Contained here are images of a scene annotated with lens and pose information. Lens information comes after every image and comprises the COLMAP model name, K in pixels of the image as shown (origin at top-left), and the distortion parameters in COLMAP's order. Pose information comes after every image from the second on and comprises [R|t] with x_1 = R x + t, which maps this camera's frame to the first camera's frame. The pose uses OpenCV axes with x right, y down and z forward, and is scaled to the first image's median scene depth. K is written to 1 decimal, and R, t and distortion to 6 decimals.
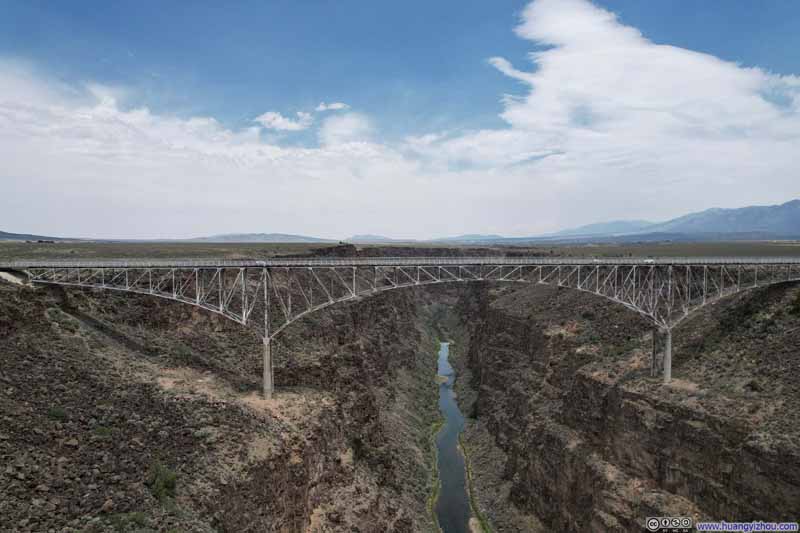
lens RADIAL K [[496.9, 0, 400.8], [0, 496.9, 266.4], [0, 0, 1]] dist [0.002775, 0.003038]
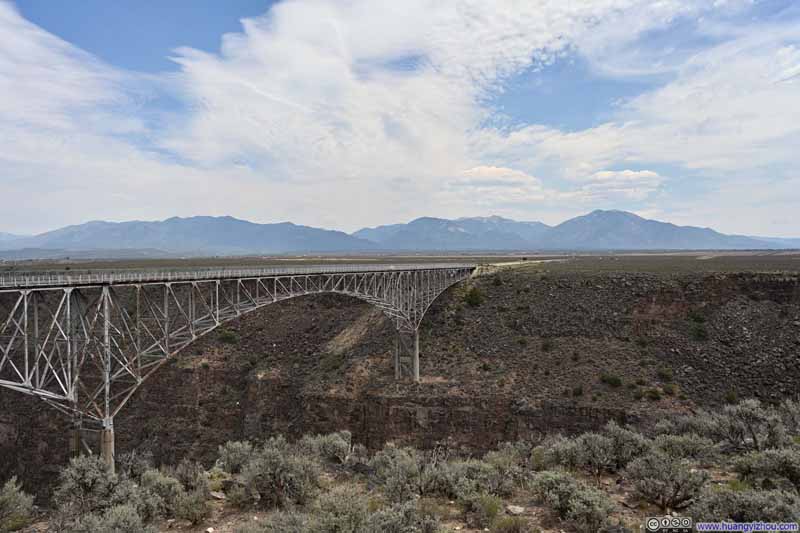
lens RADIAL K [[612.1, 0, 377.6], [0, 612.1, 264.7], [0, 0, 1]] dist [-0.004503, 0.000416]
pose [[0.546551, -0.011039, 0.837353, -0.633002], [0.045309, 0.998838, -0.016406, 0.003259], [-0.836199, 0.046906, 0.546416, 0.365458]]
